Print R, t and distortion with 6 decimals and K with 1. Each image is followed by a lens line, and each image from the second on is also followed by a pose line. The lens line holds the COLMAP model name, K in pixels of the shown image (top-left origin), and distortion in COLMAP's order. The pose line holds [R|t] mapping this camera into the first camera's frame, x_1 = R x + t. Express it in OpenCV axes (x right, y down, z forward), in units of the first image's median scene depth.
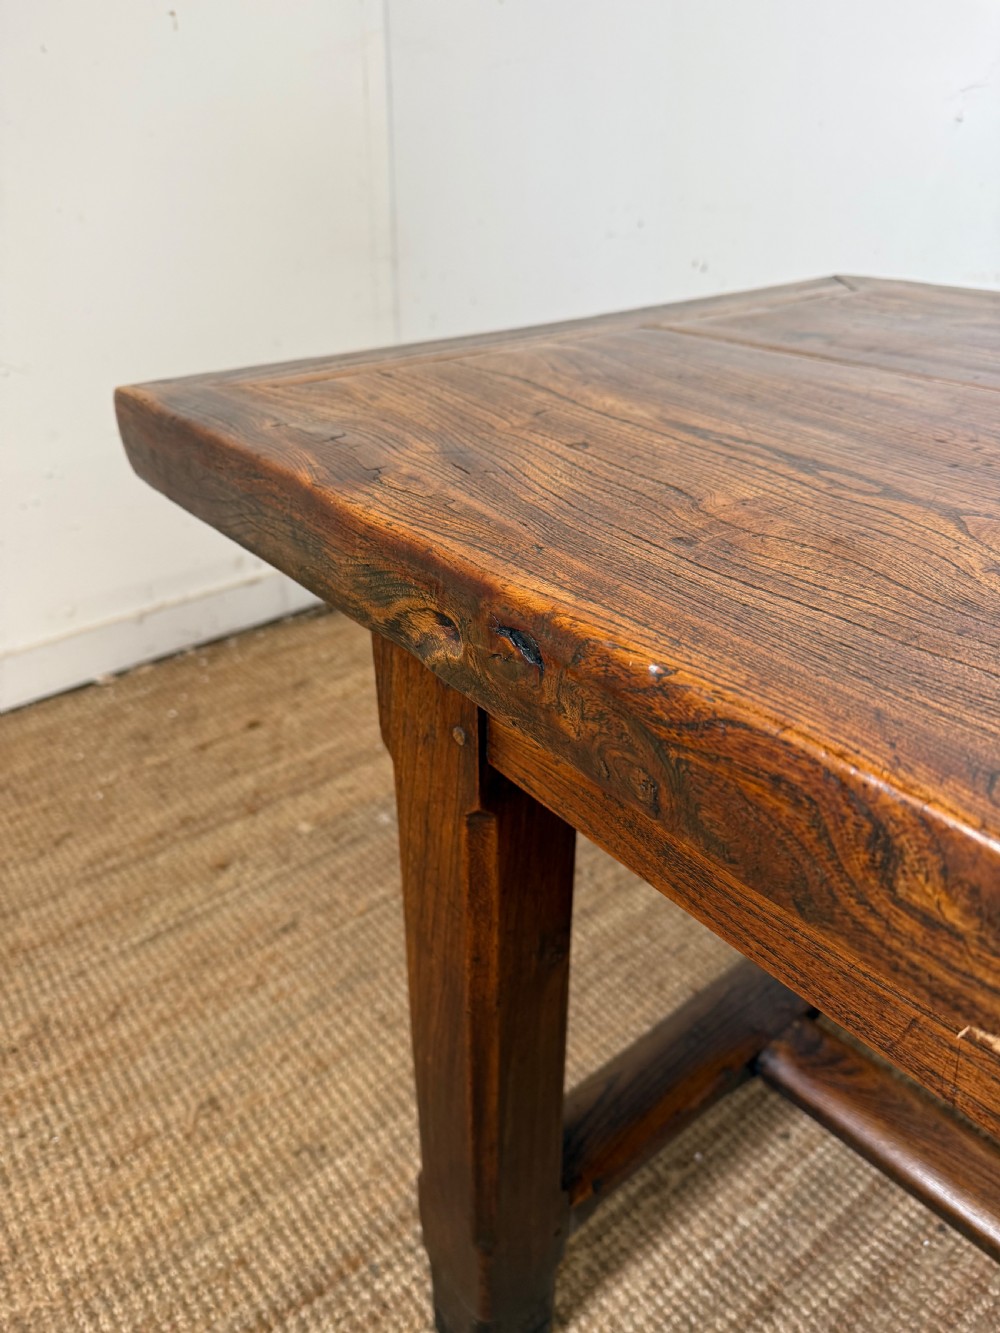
lens RADIAL K [[963.6, 0, 497.9], [0, 963.6, 673.6], [0, 0, 1]] dist [0.013506, -0.023017]
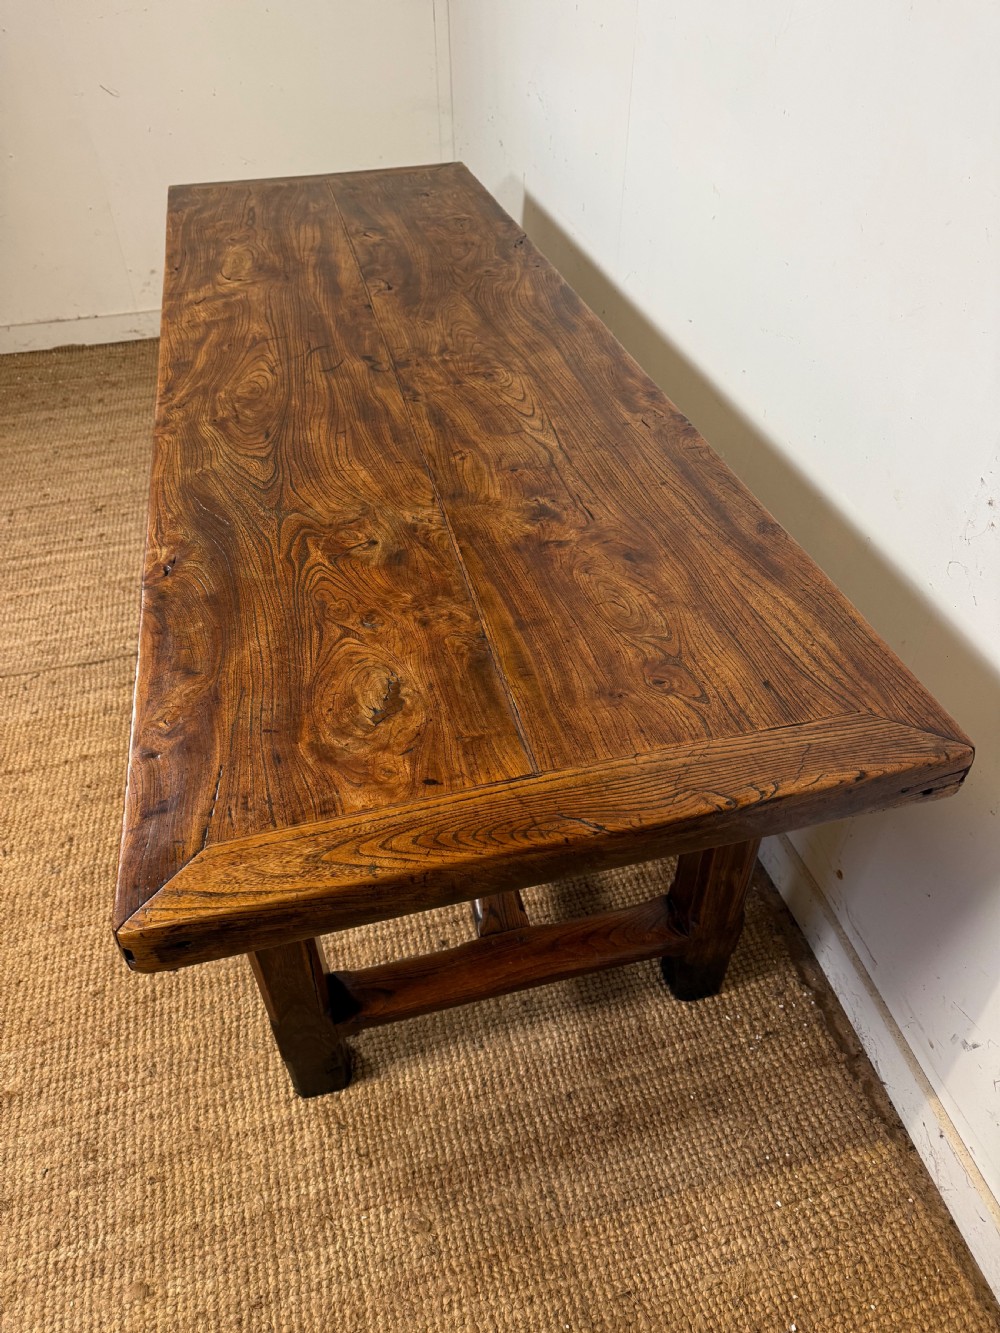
lens RADIAL K [[963.6, 0, 503.9], [0, 963.6, 668.9], [0, 0, 1]] dist [0.013506, -0.023017]
pose [[0.897136, 0.277570, -0.343661, 1.959573], [-0.205419, 0.950844, 0.231729, 0.289926], [0.391089, -0.137298, 0.910054, -1.696548]]
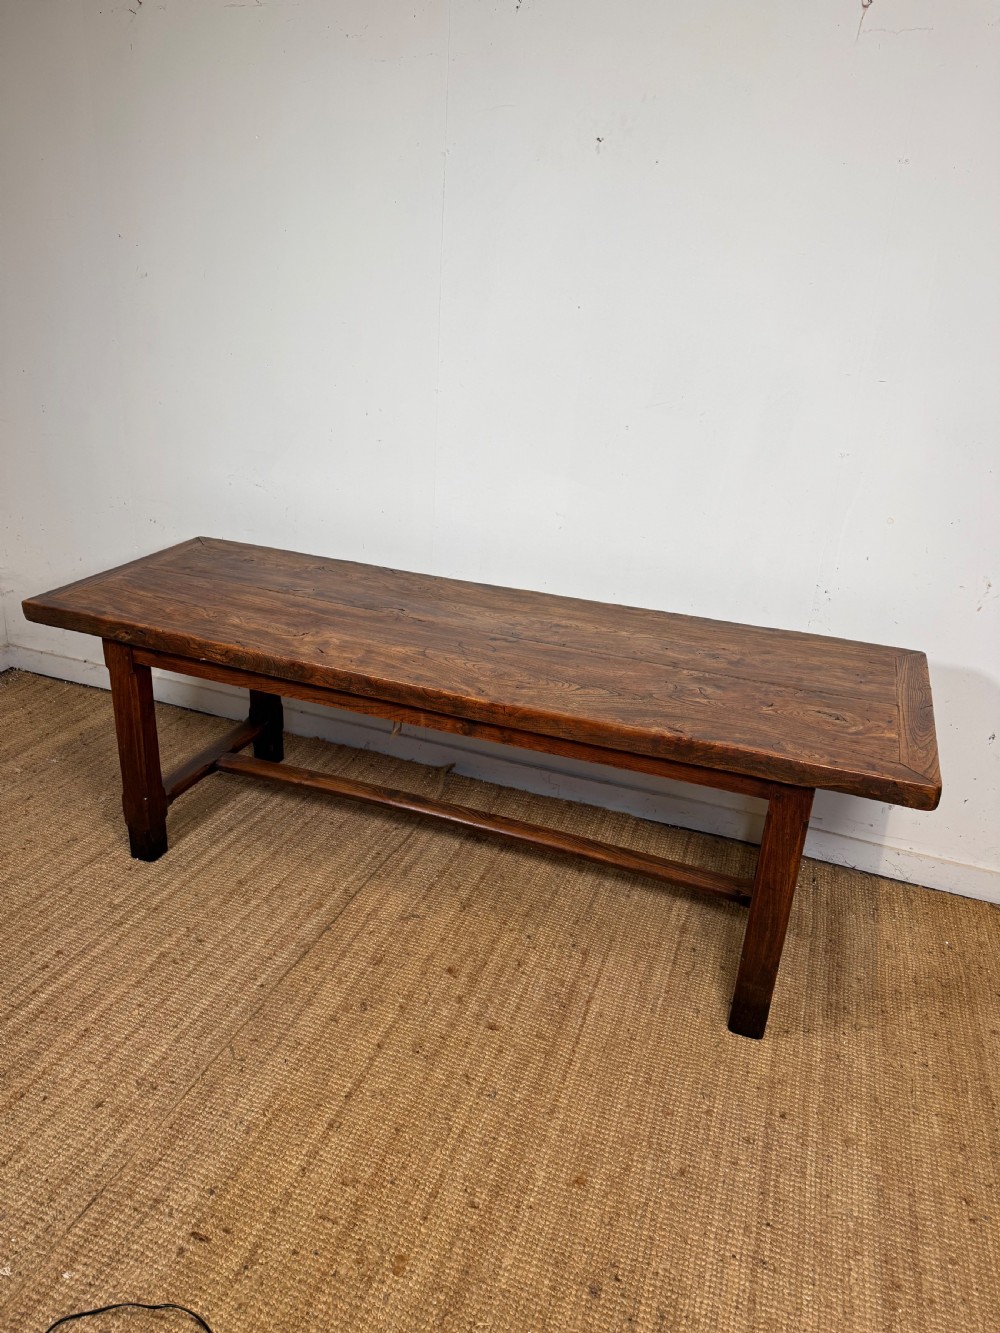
lens RADIAL K [[940.3, 0, 508.5], [0, 940.3, 678.1], [0, 0, 1]] dist [0.055467, -0.031722]
pose [[0.858053, -0.156318, 0.489192, -0.443798], [0.202285, 0.978418, -0.042166, 0.449431], [-0.472044, 0.135137, 0.871156, -2.501567]]
